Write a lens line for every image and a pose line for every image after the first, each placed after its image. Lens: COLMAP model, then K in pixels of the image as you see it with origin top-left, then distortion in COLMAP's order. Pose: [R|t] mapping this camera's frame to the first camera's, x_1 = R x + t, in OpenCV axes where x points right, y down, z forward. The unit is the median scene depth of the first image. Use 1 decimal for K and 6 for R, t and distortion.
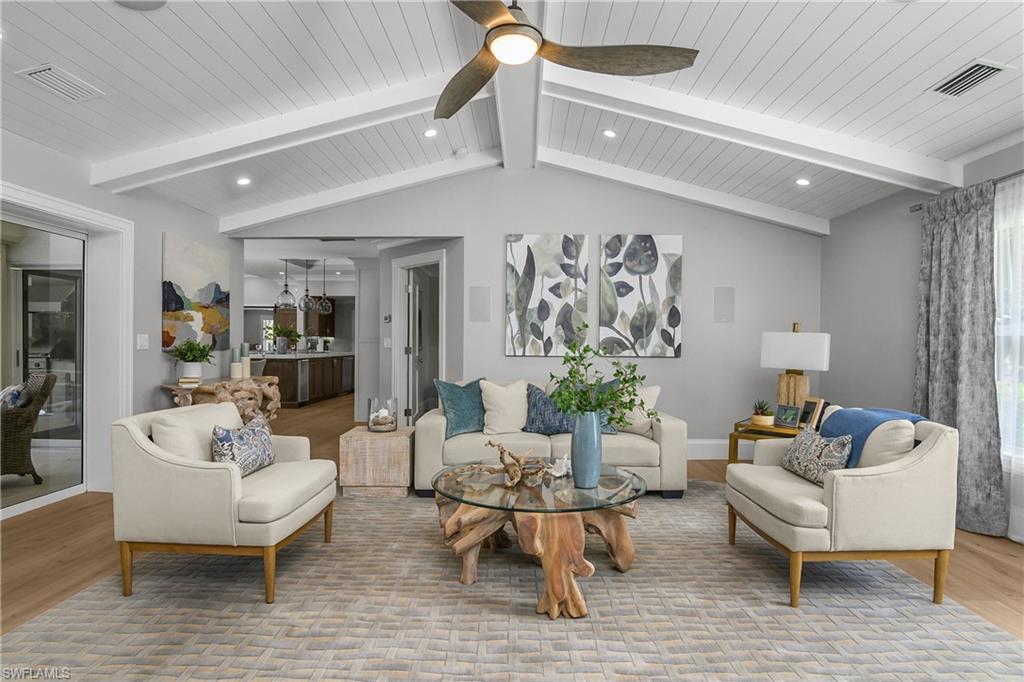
lens RADIAL K [[531.5, 0, 514.7], [0, 531.5, 347.6], [0, 0, 1]] dist [-0.025248, 0.004928]
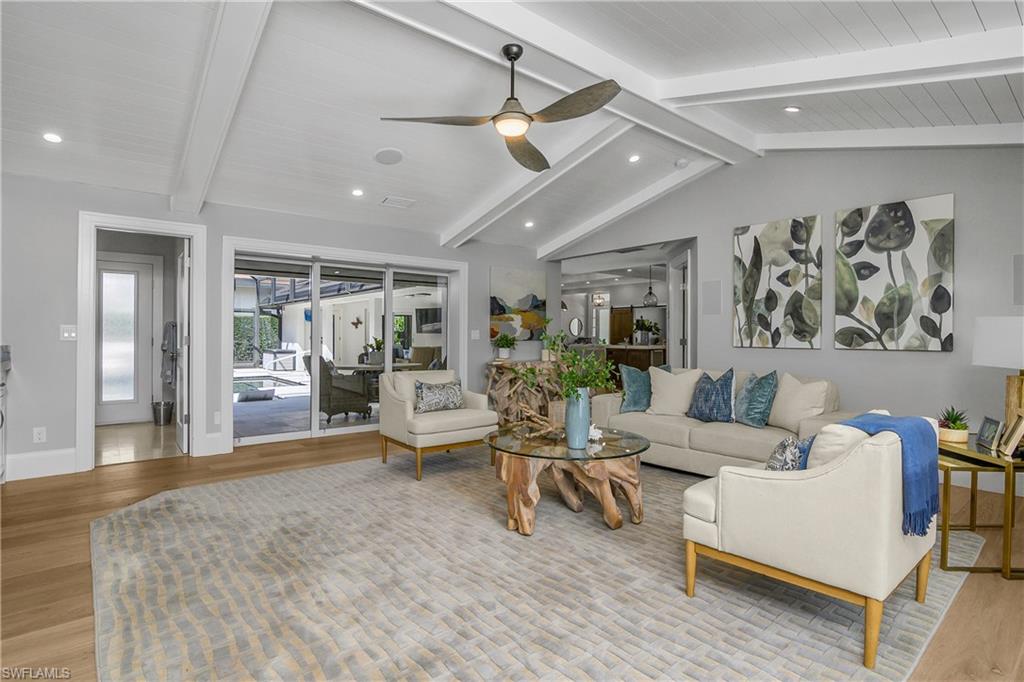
lens RADIAL K [[510.4, 0, 526.1], [0, 510.4, 335.3], [0, 0, 1]] dist [-0.025443, 0.005803]
pose [[0.663028, -0.004802, -0.748579, 0.450432], [-0.004066, 0.999942, -0.010016, 0.004266], [0.748584, 0.009684, 0.662970, 0.053252]]
